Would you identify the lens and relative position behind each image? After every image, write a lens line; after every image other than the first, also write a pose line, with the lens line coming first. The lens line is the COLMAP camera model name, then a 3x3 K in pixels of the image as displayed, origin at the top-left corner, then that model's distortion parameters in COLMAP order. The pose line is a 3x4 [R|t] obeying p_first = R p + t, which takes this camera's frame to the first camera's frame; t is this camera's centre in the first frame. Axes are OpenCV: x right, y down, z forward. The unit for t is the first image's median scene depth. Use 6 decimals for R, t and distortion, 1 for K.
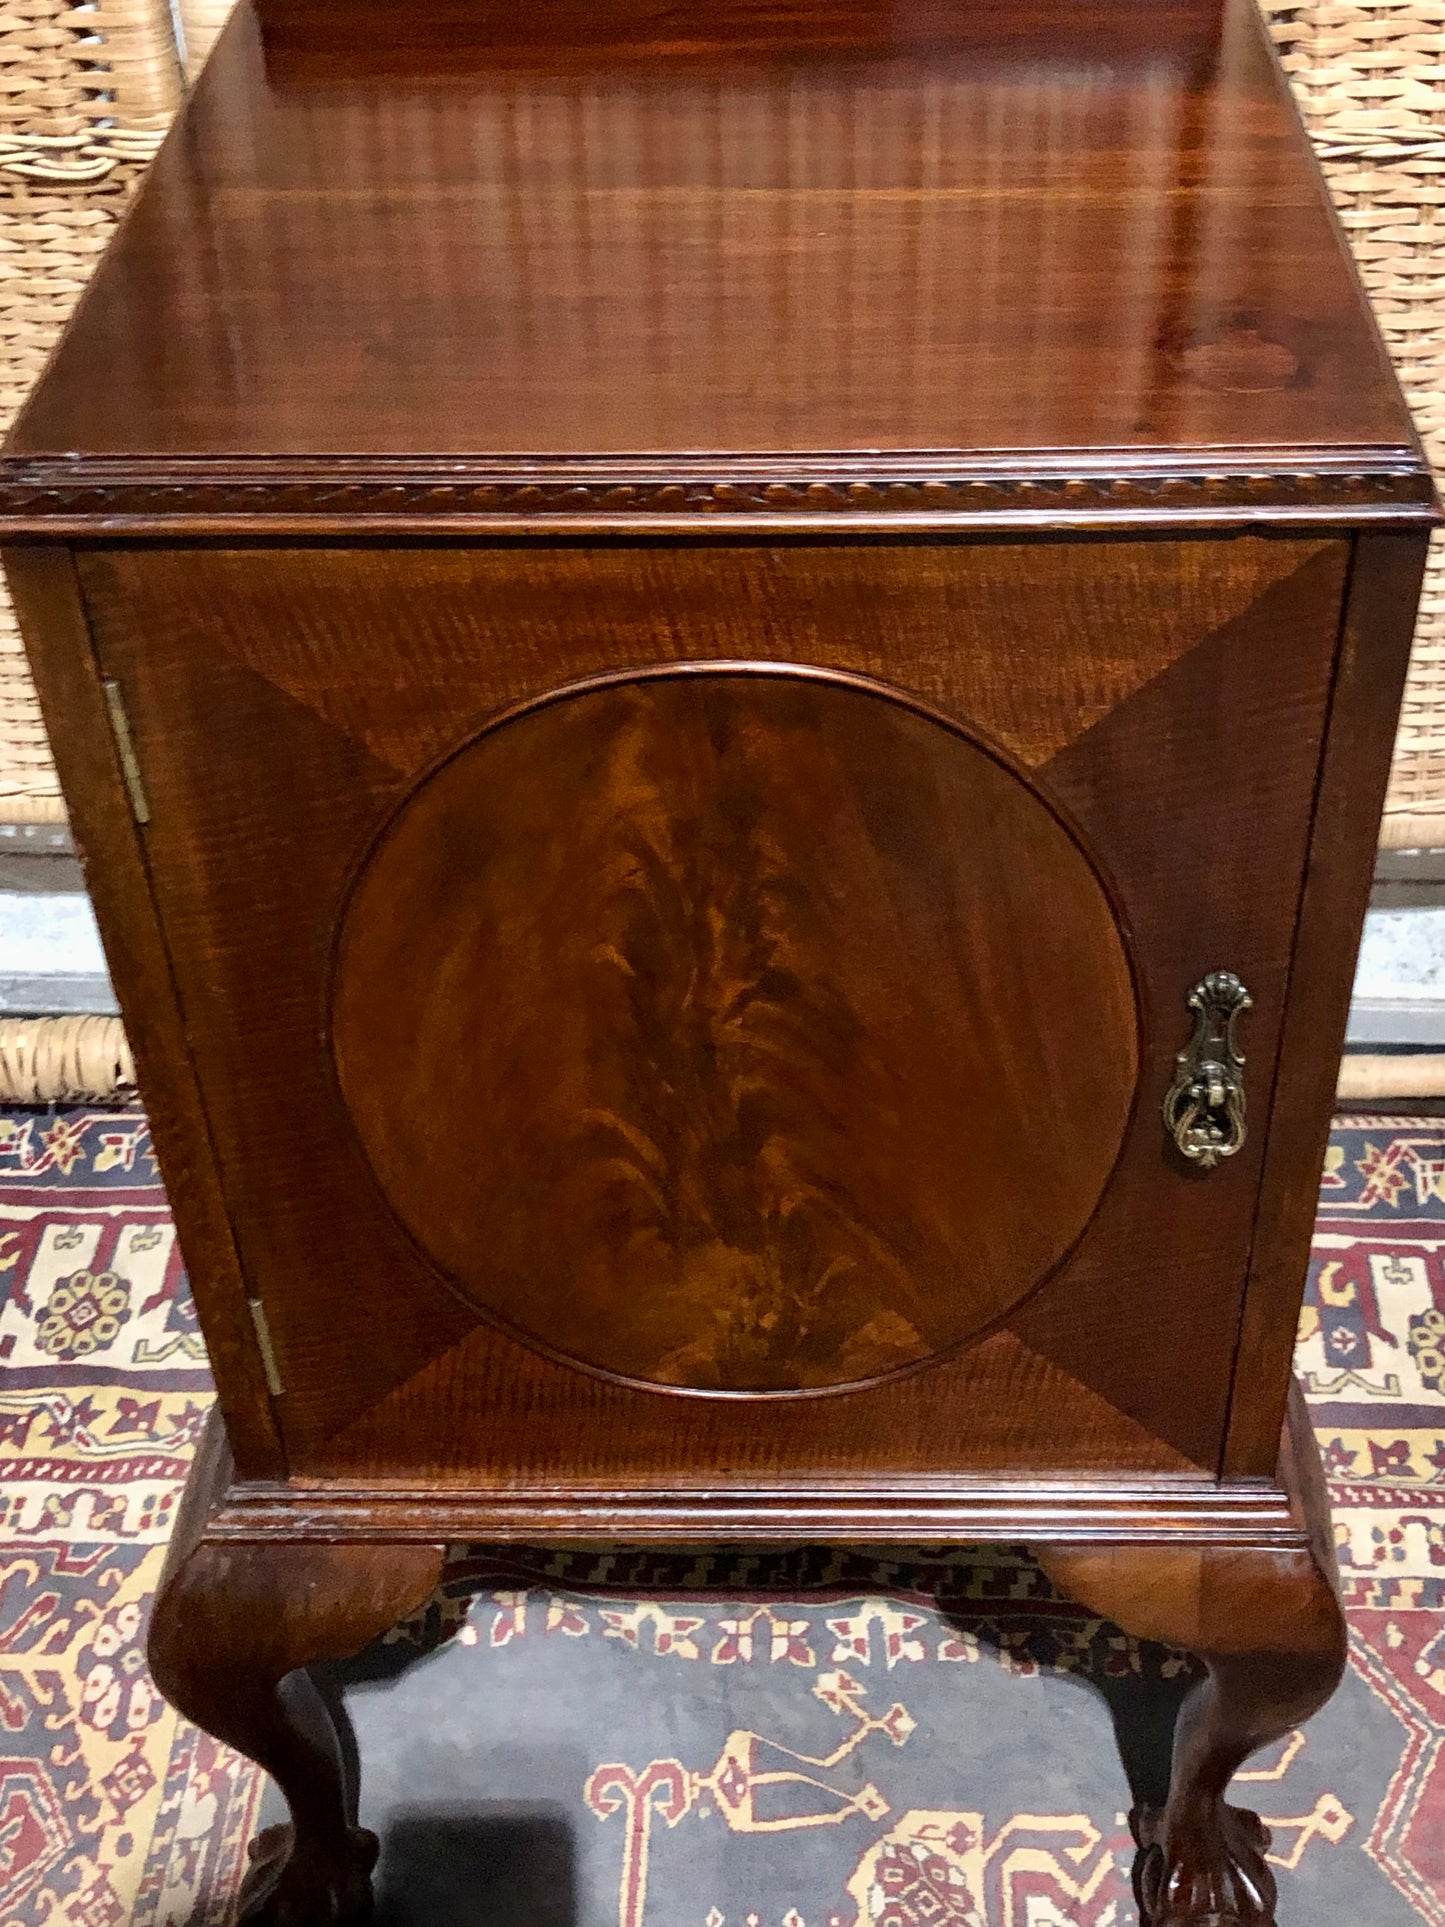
lens RADIAL K [[2544.1, 0, 747.4], [0, 2544.1, 931.2], [0, 0, 1]] dist [0.014723, 0.000000]
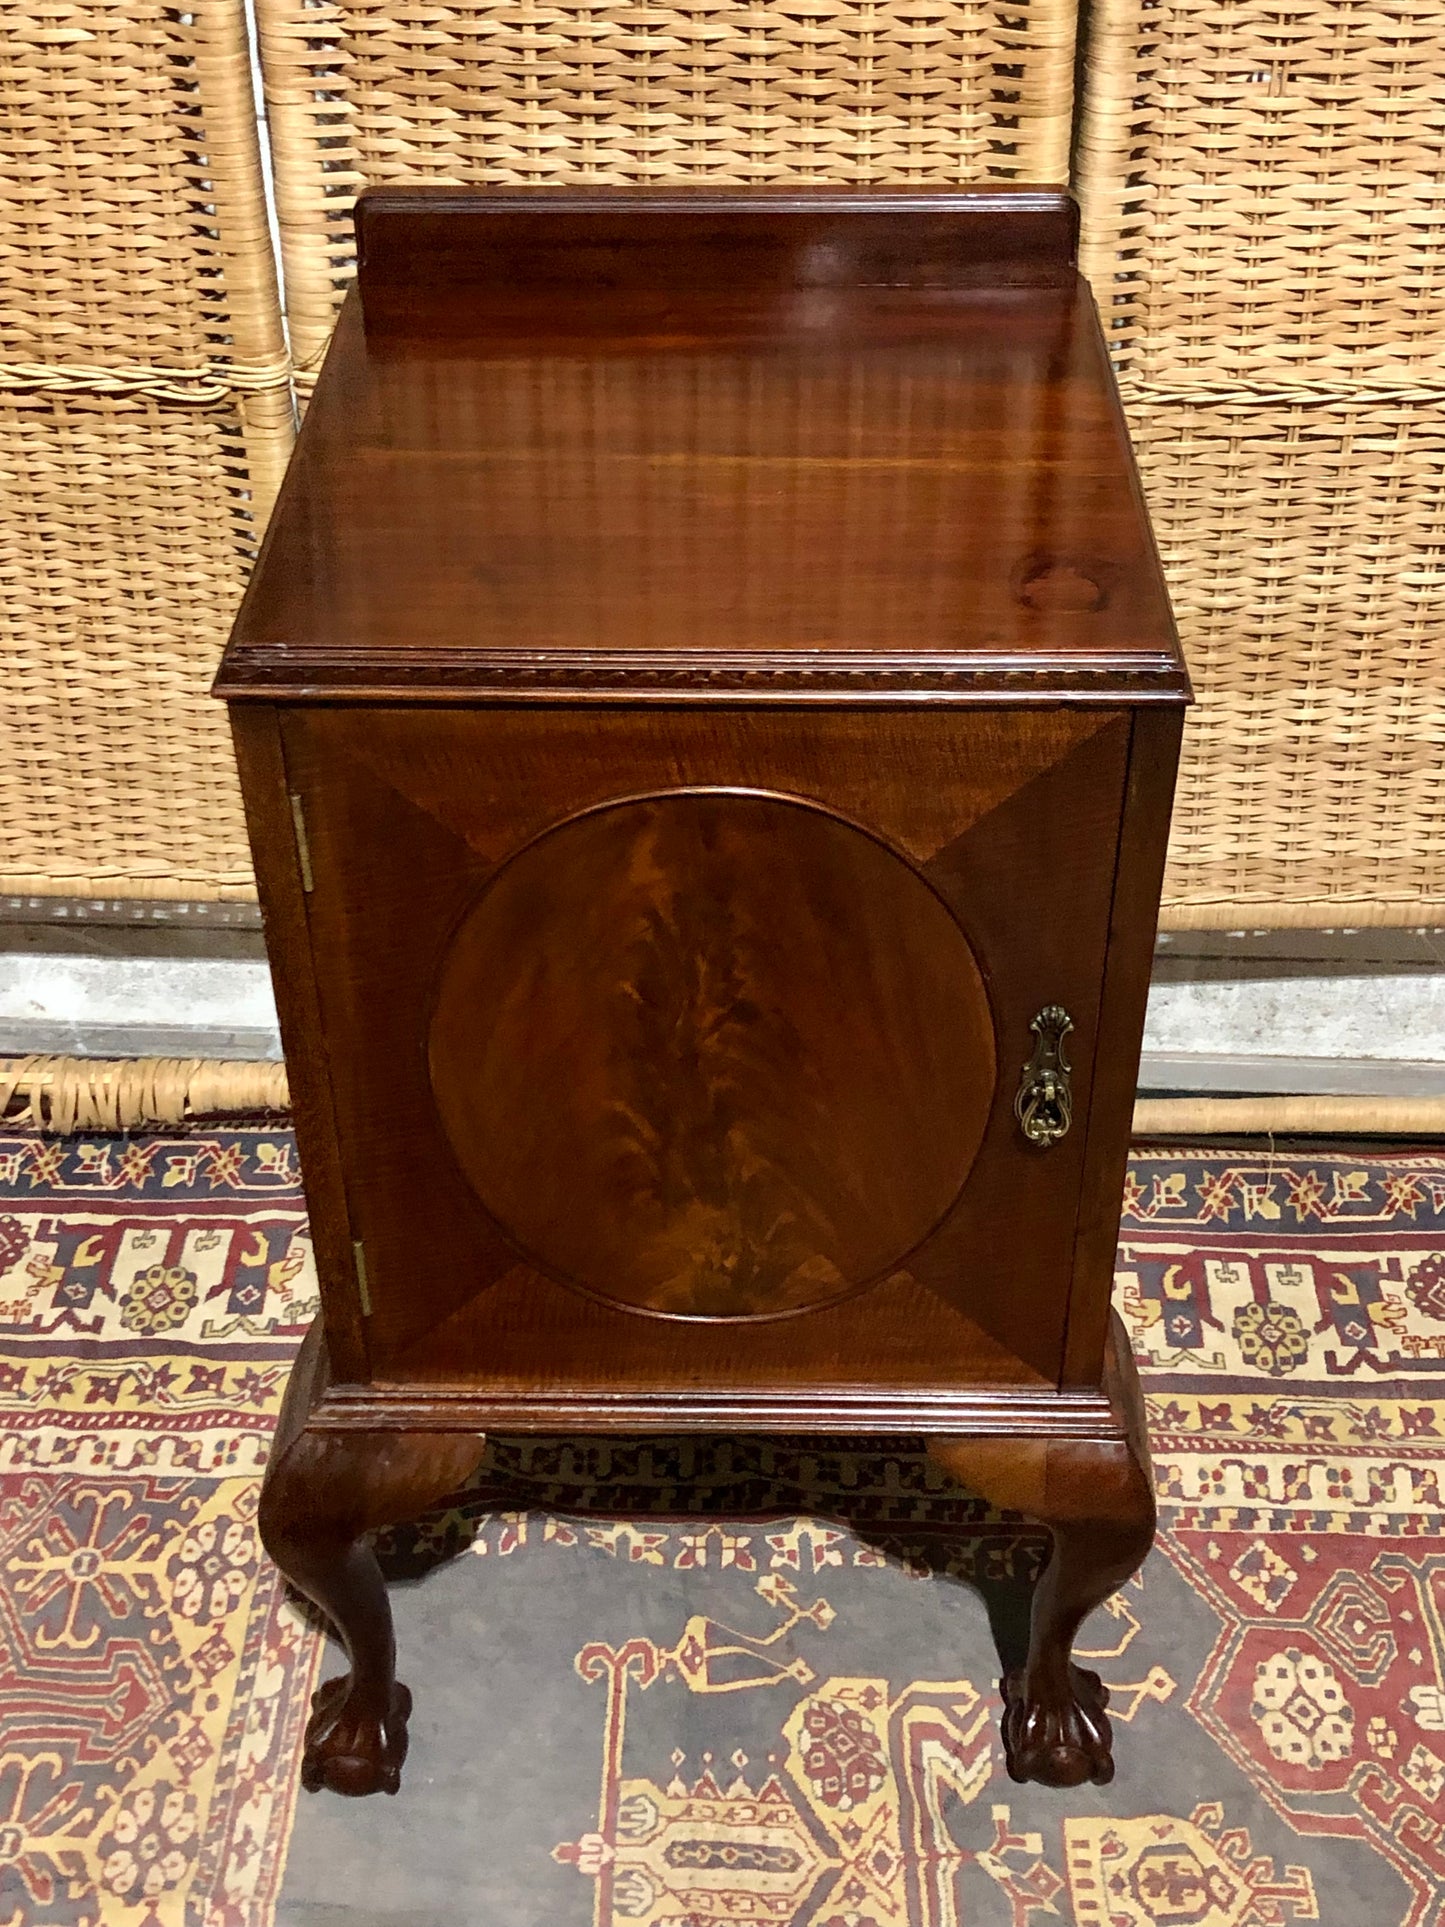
lens RADIAL K [[2544.1, 0, 717.2], [0, 2544.1, 929.3], [0, 0, 1]] dist [0.014723, 0.000000]
pose [[0.999772, 0.010111, 0.018795, -0.019214], [-0.009379, 0.999211, -0.038604, 0.019115], [-0.019170, 0.038419, 0.999078, -0.267114]]
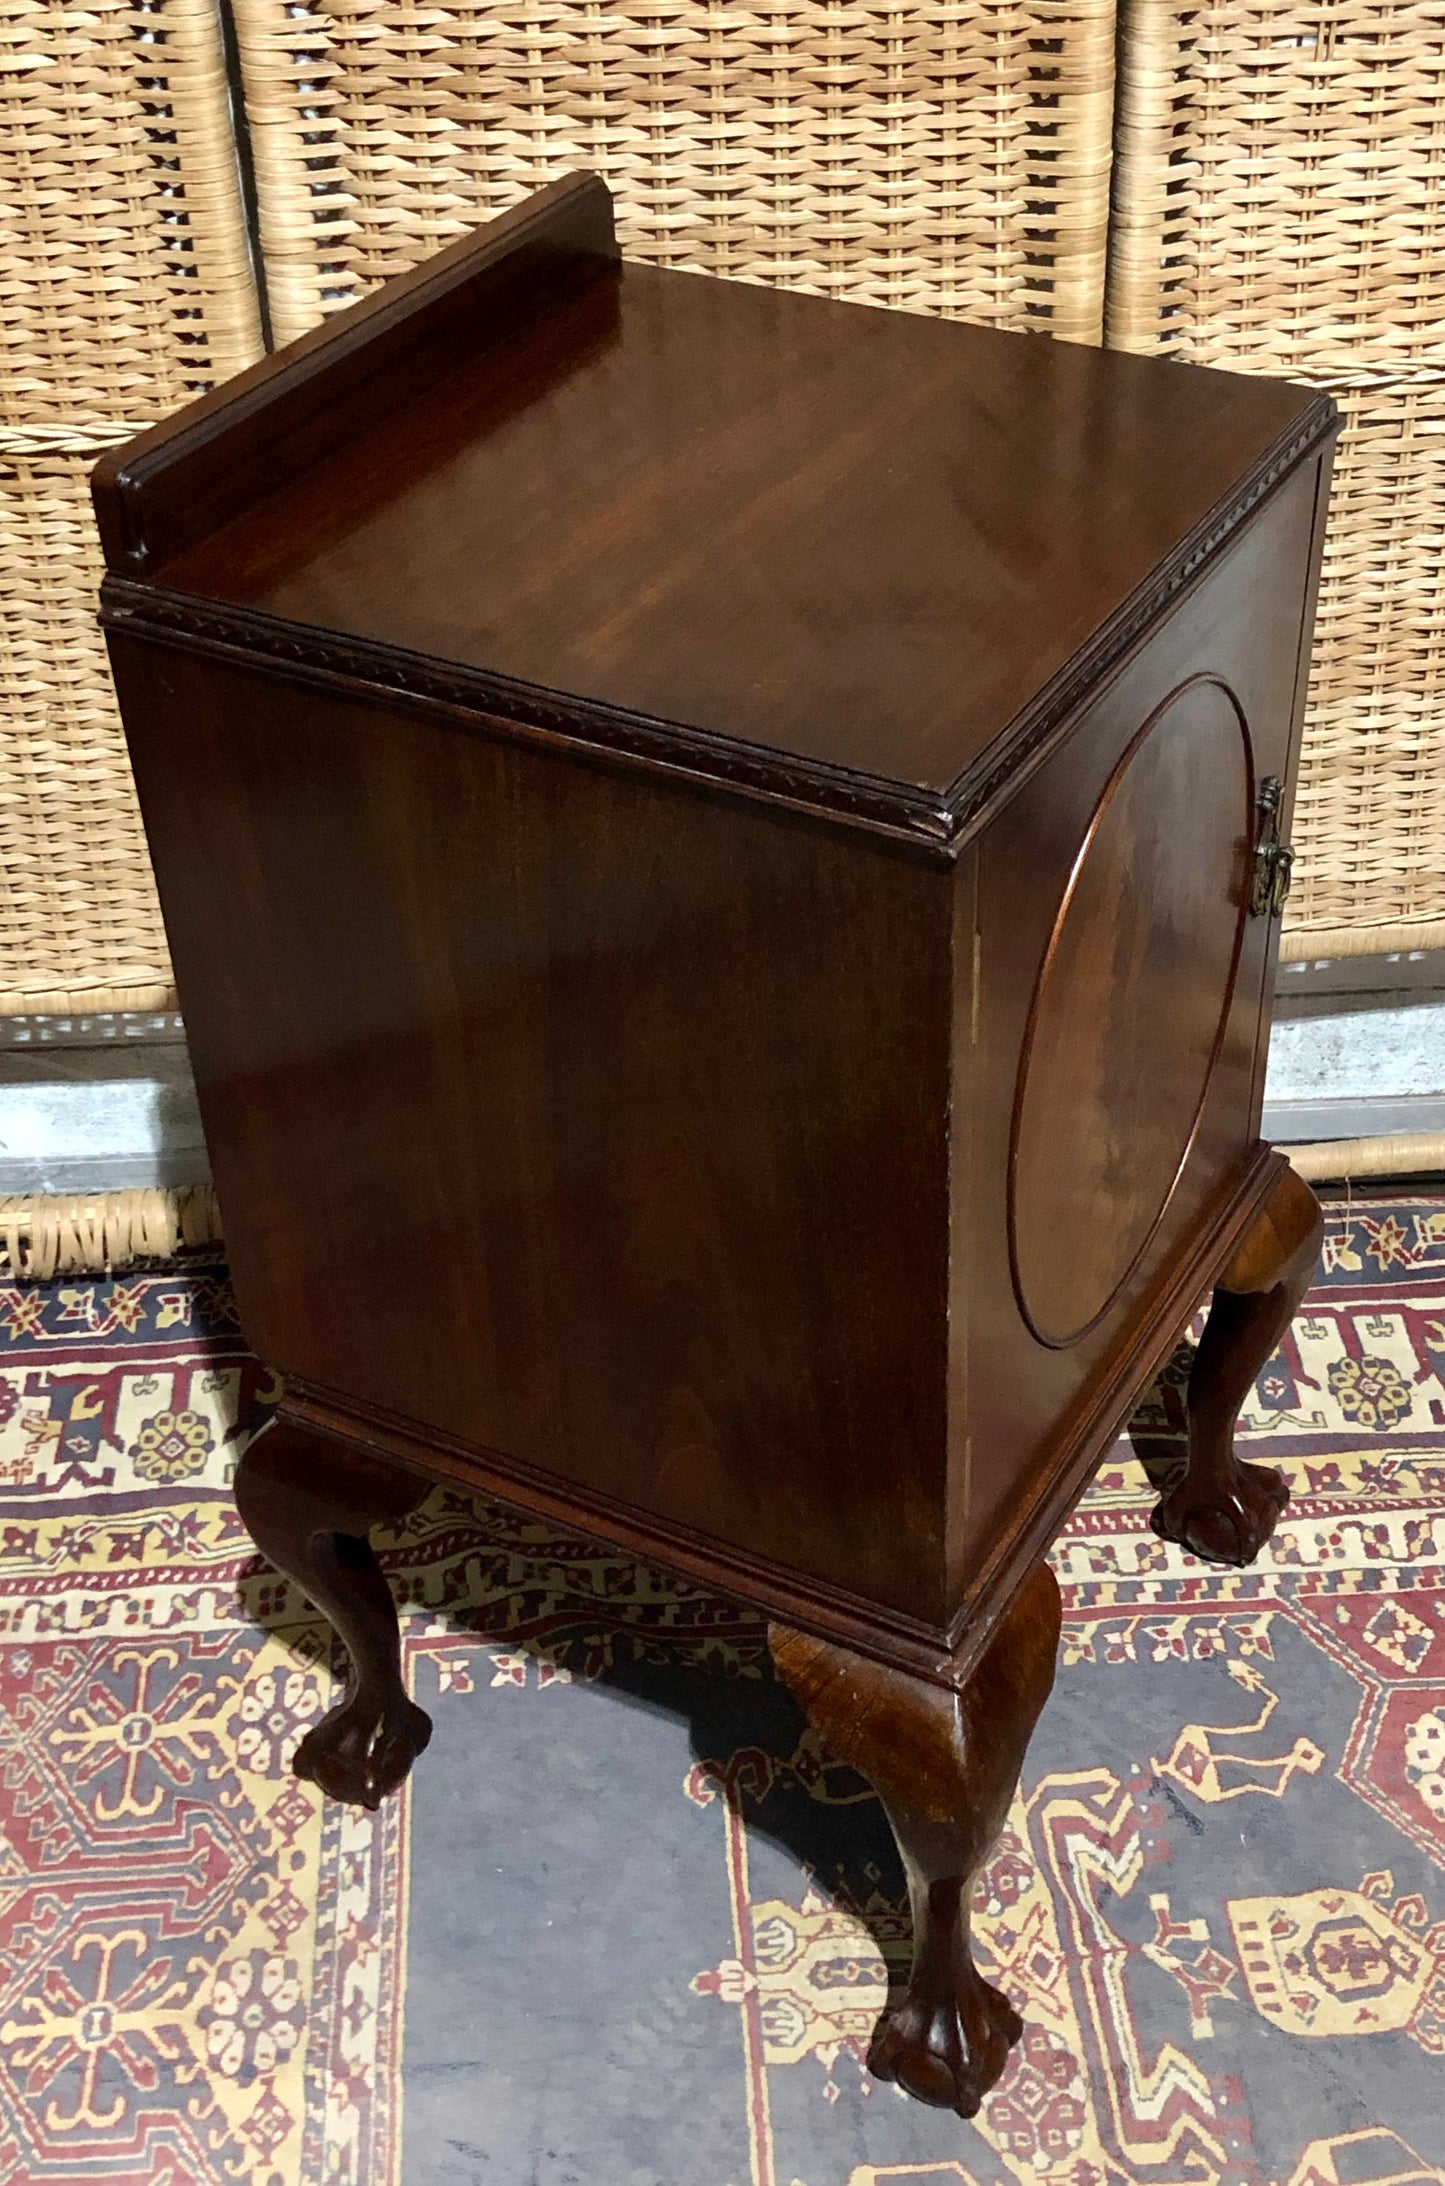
lens RADIAL K [[2792.9, 0, 705.6], [0, 2792.9, 1066.7], [0, 0, 1]] dist [0.007685, 0.000000]
pose [[0.995381, -0.061058, 0.074084, -0.121214], [0.064255, 0.997067, -0.041565, 0.055736], [-0.071329, 0.046133, 0.996385, -0.285918]]
